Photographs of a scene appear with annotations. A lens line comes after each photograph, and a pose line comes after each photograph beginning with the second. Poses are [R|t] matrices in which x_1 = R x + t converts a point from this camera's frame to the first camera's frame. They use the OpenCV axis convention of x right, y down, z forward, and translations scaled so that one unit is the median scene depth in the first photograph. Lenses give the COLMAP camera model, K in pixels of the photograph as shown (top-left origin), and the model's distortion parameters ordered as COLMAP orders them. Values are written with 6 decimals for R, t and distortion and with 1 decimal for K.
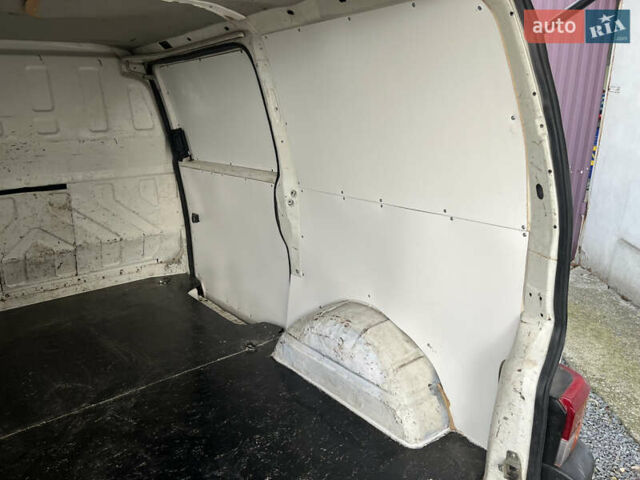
lens RADIAL K [[495.3, 0, 320.0], [0, 495.3, 240.0], [0, 0, 1]] dist [0.039866, -0.005533]
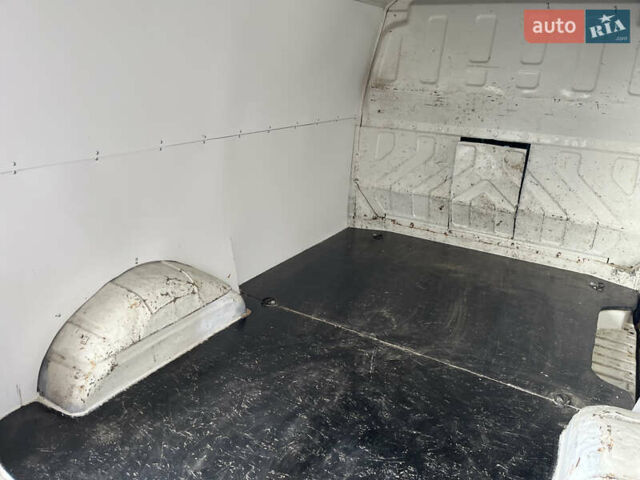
lens RADIAL K [[495.3, 0, 320.0], [0, 495.3, 240.0], [0, 0, 1]] dist [0.039866, -0.005533]
pose [[0.343358, 0.352862, -0.870399, 0.237360], [-0.292663, 0.920796, 0.257842, -0.070100], [0.892442, 0.166201, 0.419433, 0.271103]]
